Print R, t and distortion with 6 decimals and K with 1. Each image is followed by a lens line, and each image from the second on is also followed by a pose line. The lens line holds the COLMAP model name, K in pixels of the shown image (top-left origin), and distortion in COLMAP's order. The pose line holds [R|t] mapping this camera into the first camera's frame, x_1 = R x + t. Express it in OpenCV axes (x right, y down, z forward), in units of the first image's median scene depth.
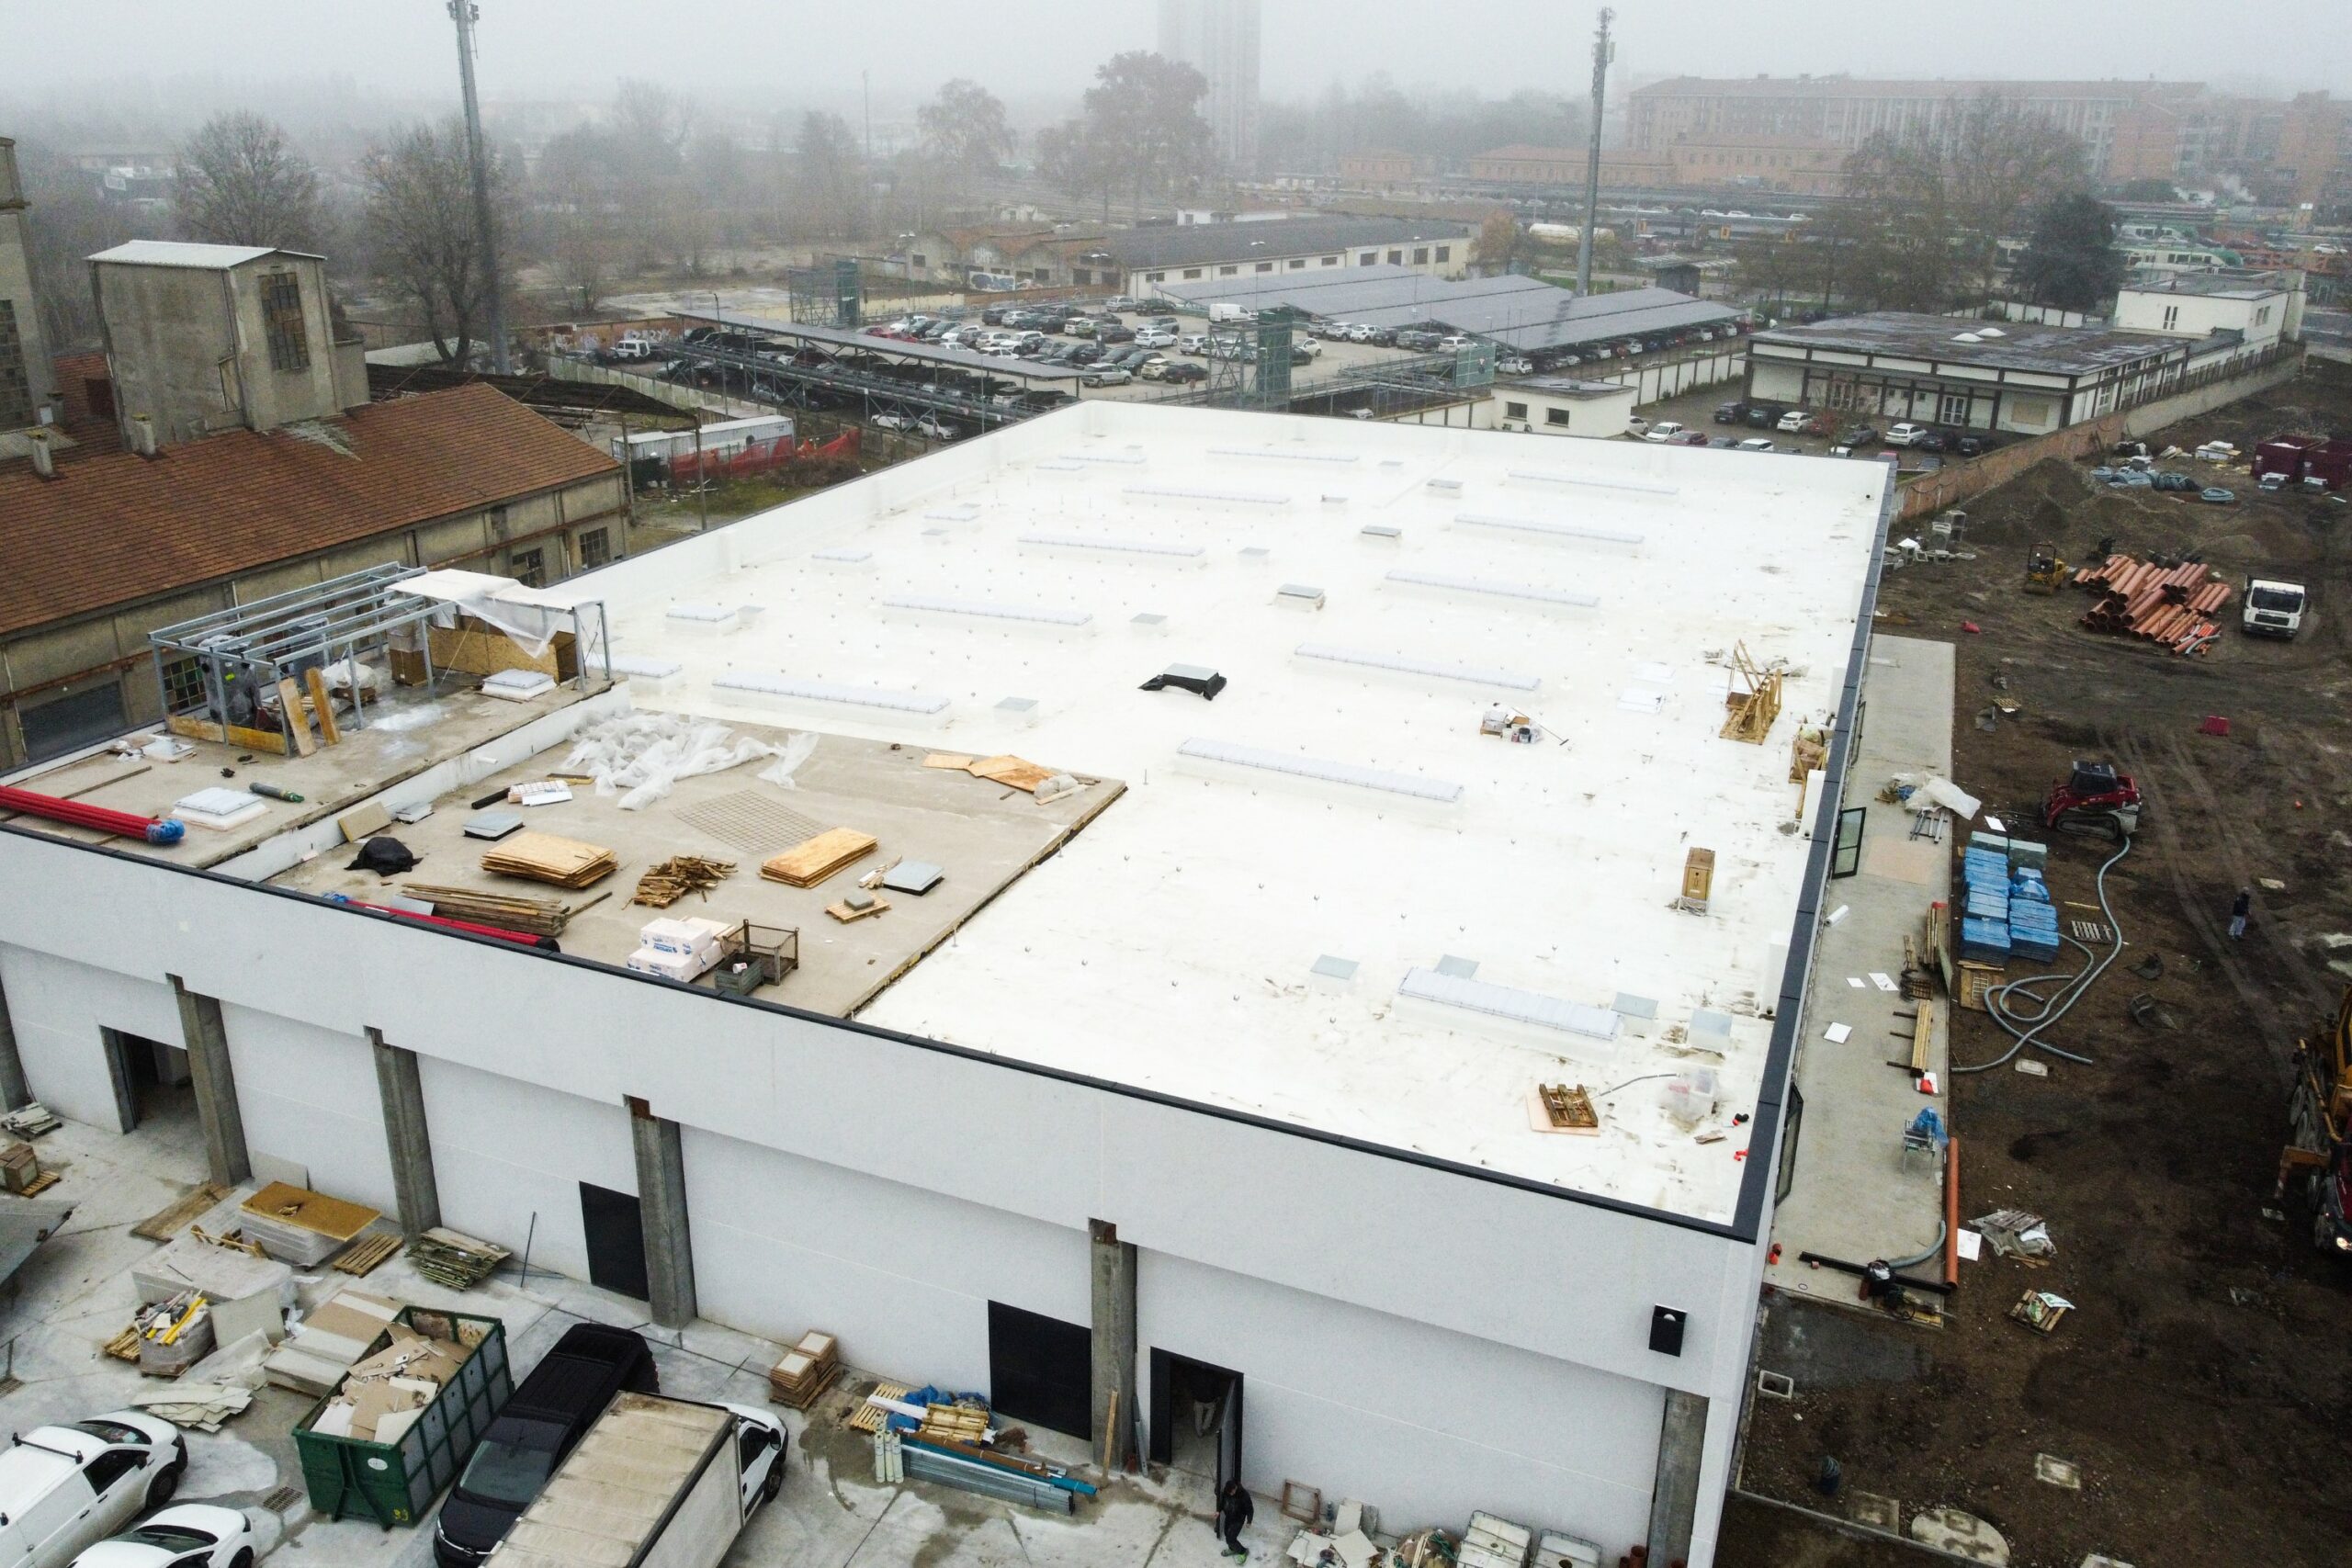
lens RADIAL K [[1728.3, 0, 1179.6], [0, 1728.3, 736.0], [0, 0, 1]] dist [0.004206, -0.003423]
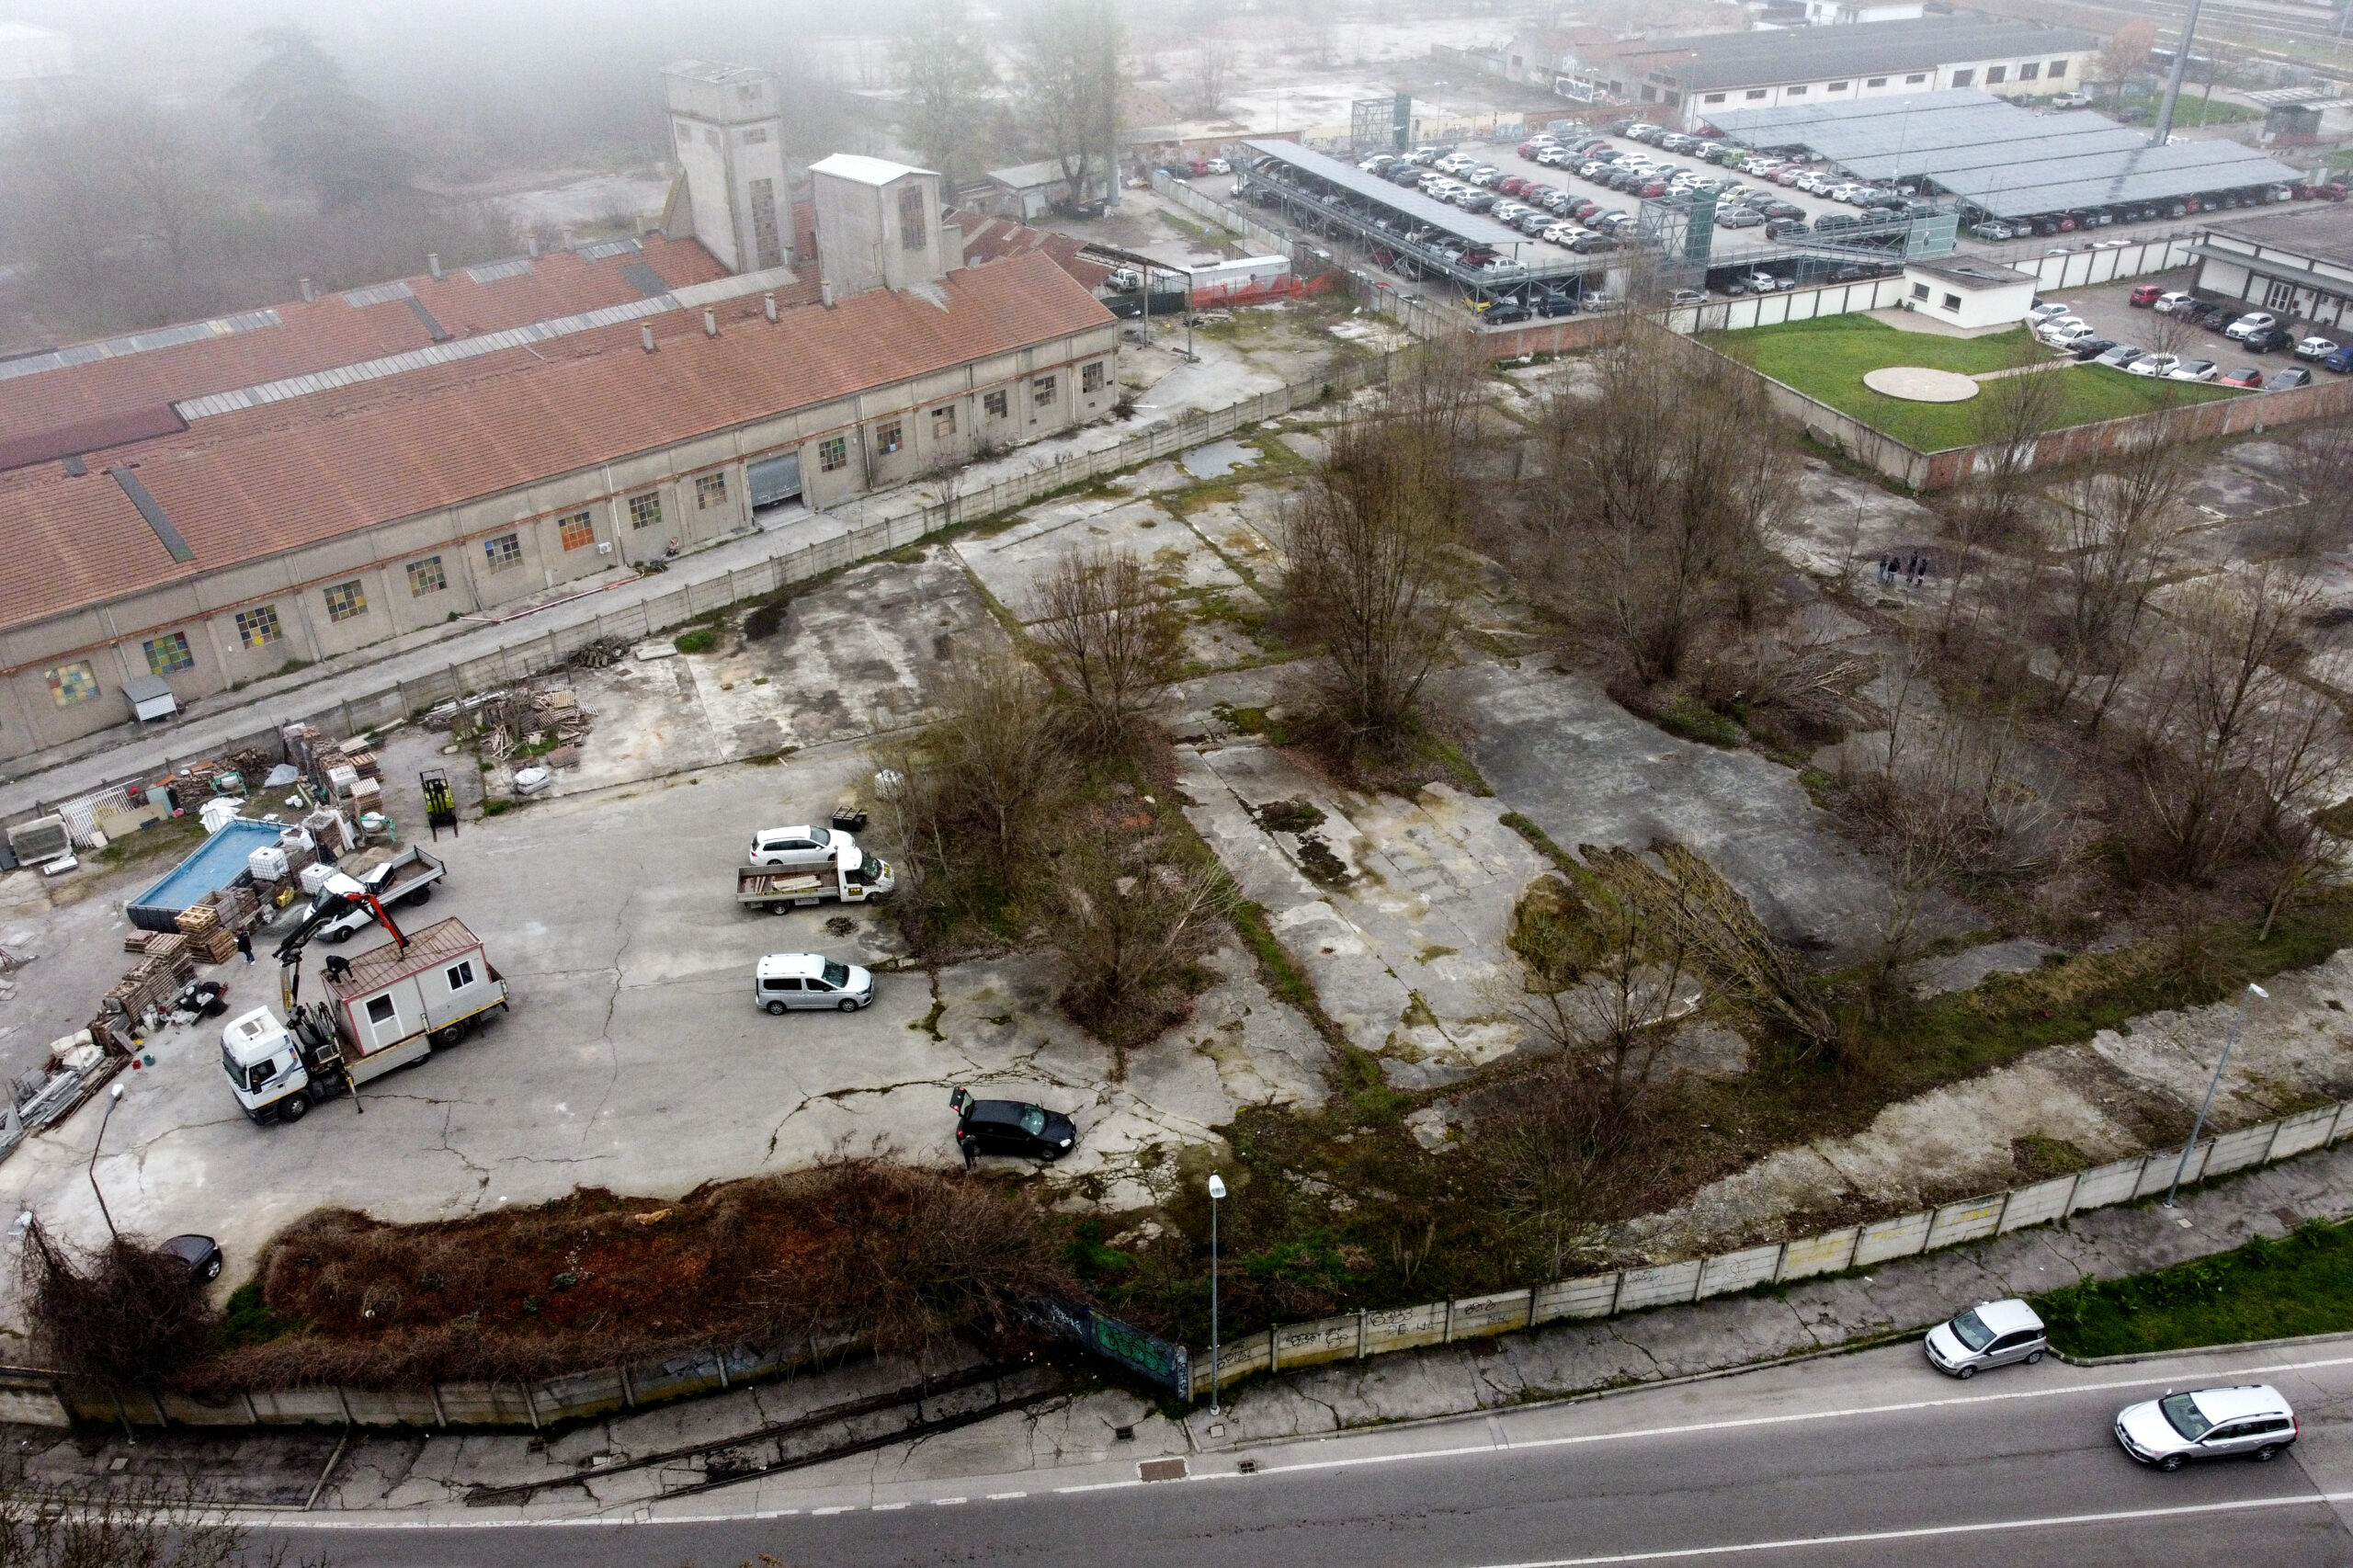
lens RADIAL K [[1768.0, 0, 1176.5], [0, 1768.0, 784.0], [0, 0, 1]] dist [0.003324, 0.001134]
pose [[0.921357, 0.175547, -0.346821, 0.308288], [-0.113241, 0.974734, 0.192537, -0.067405], [0.371858, -0.138120, 0.917957, -0.399730]]
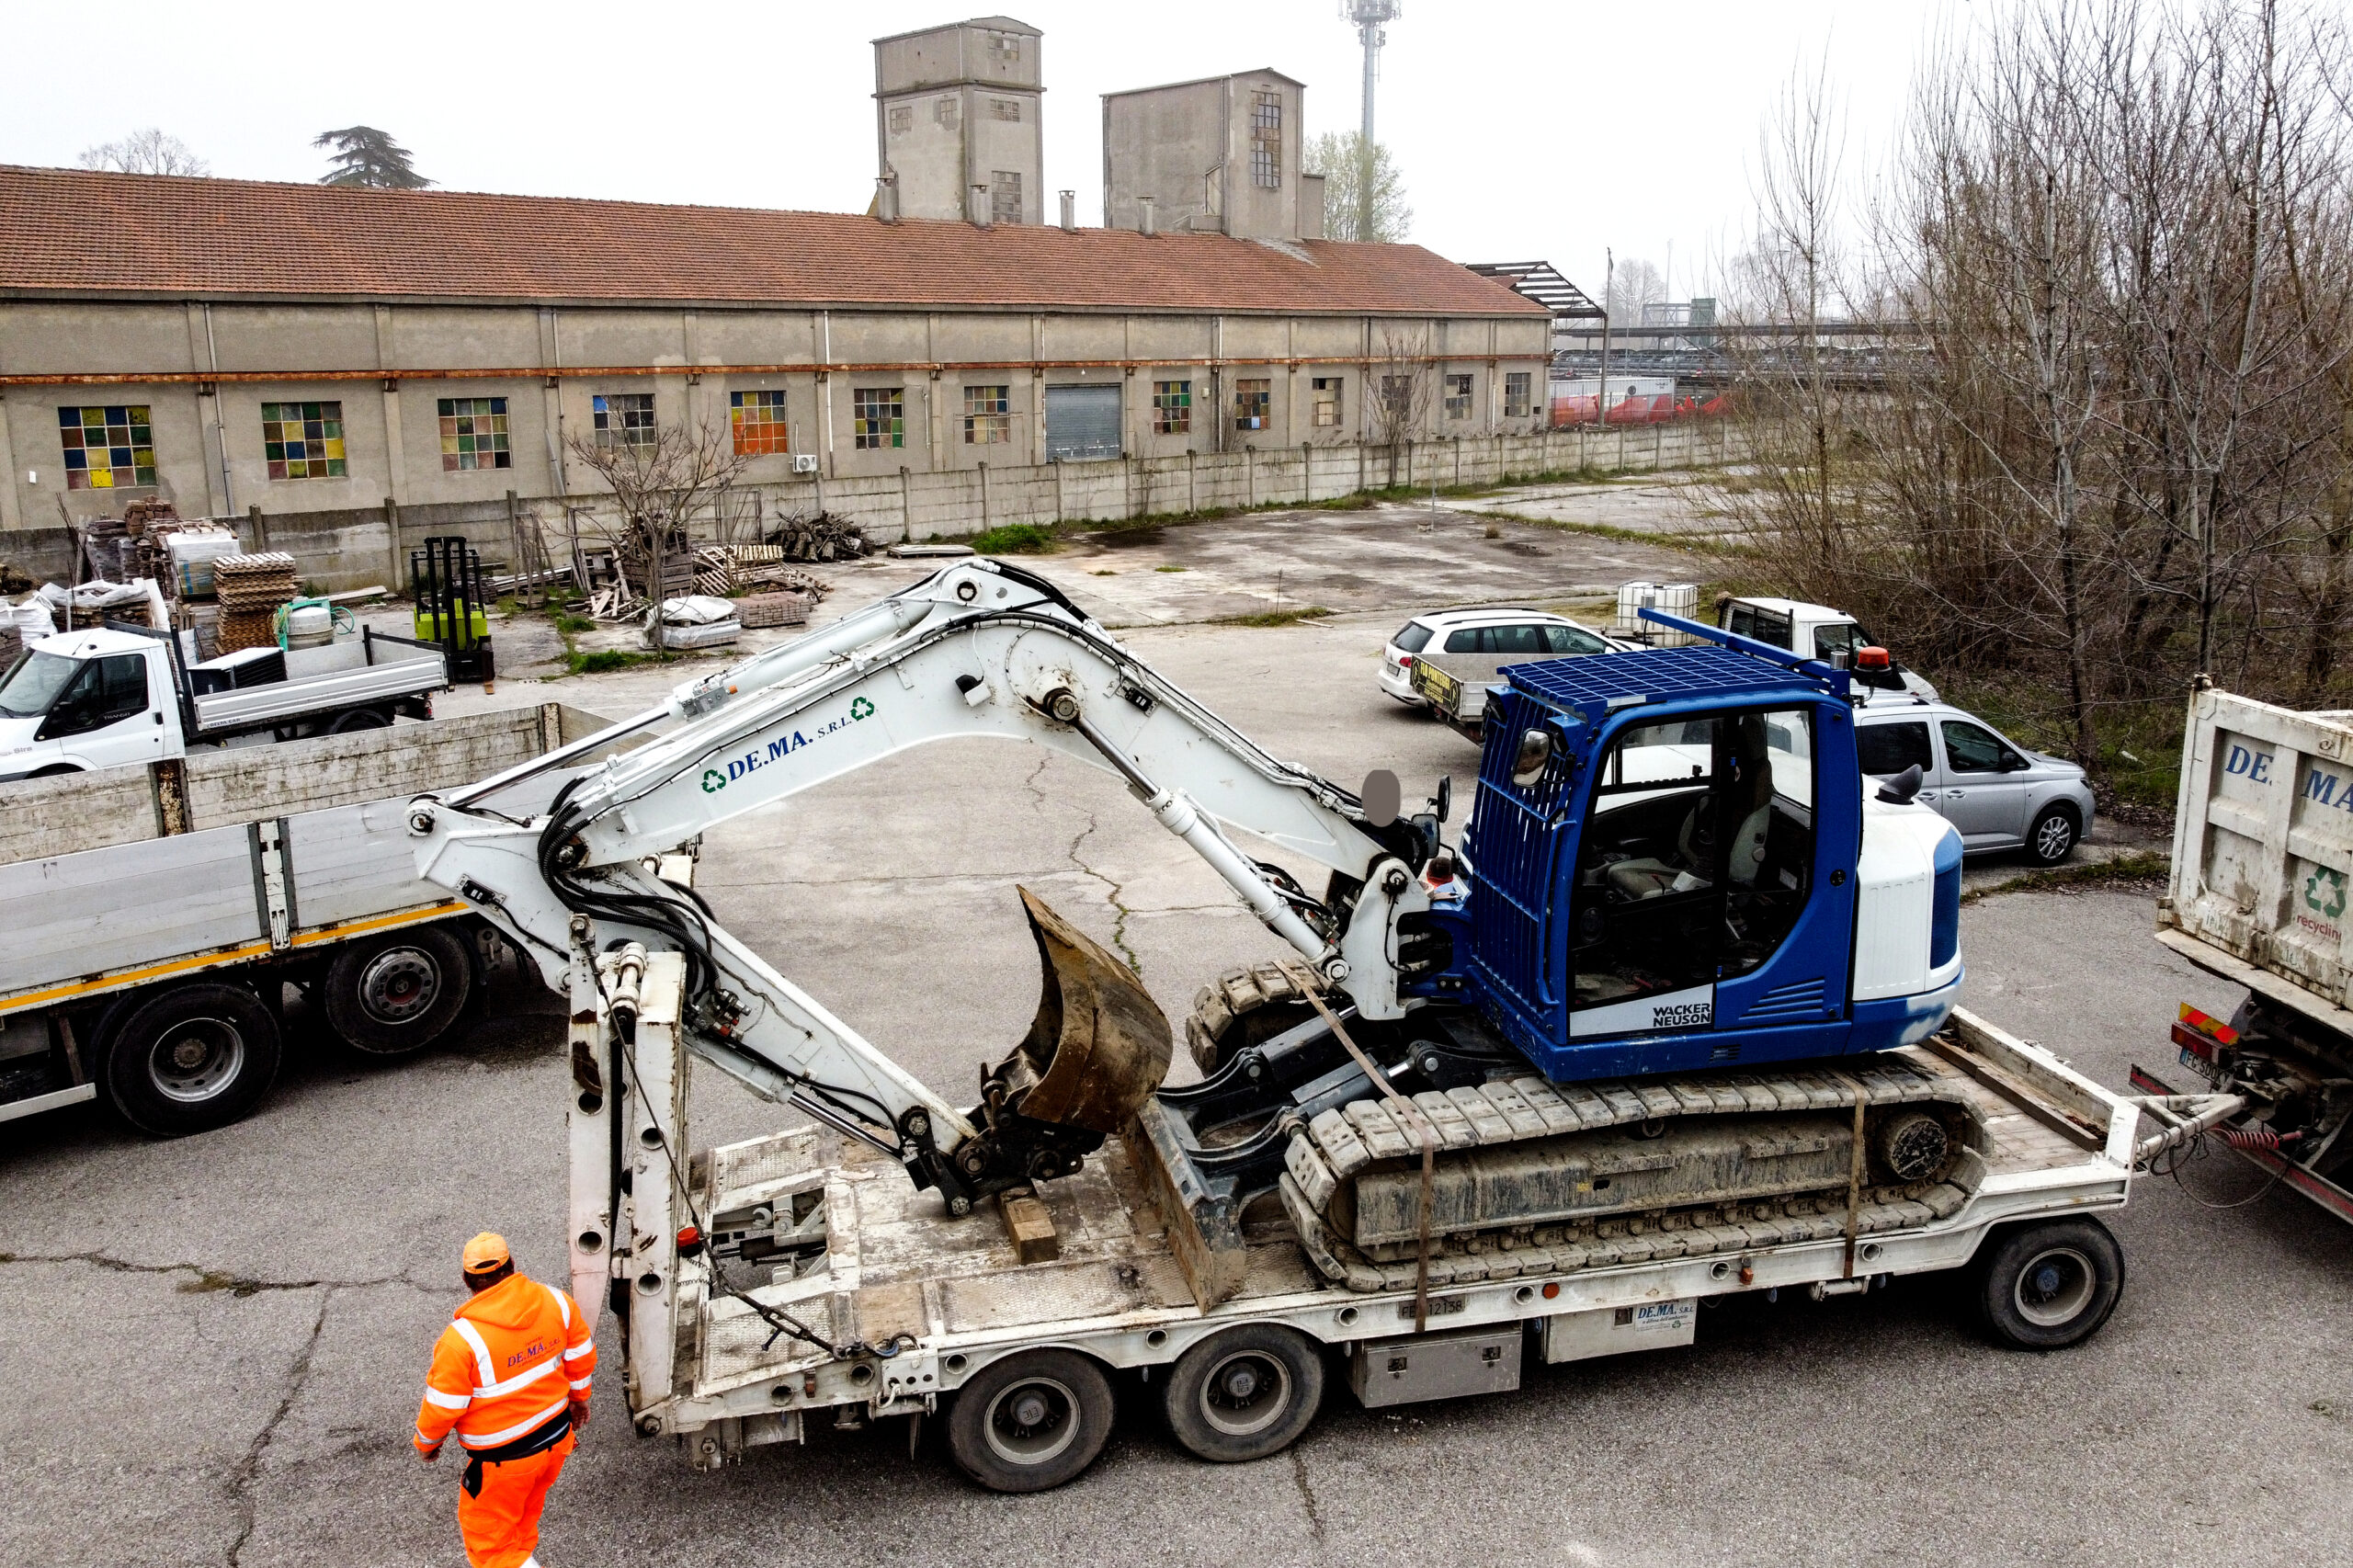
lens RADIAL K [[1729.1, 0, 1180.1], [0, 1729.1, 736.0], [0, 0, 1]] dist [0.004206, -0.003423]
pose [[0.922575, 0.057694, -0.381481, -0.132463], [-0.116241, 0.984378, -0.132242, 0.228270], [0.367892, 0.166346, 0.914869, 0.081148]]
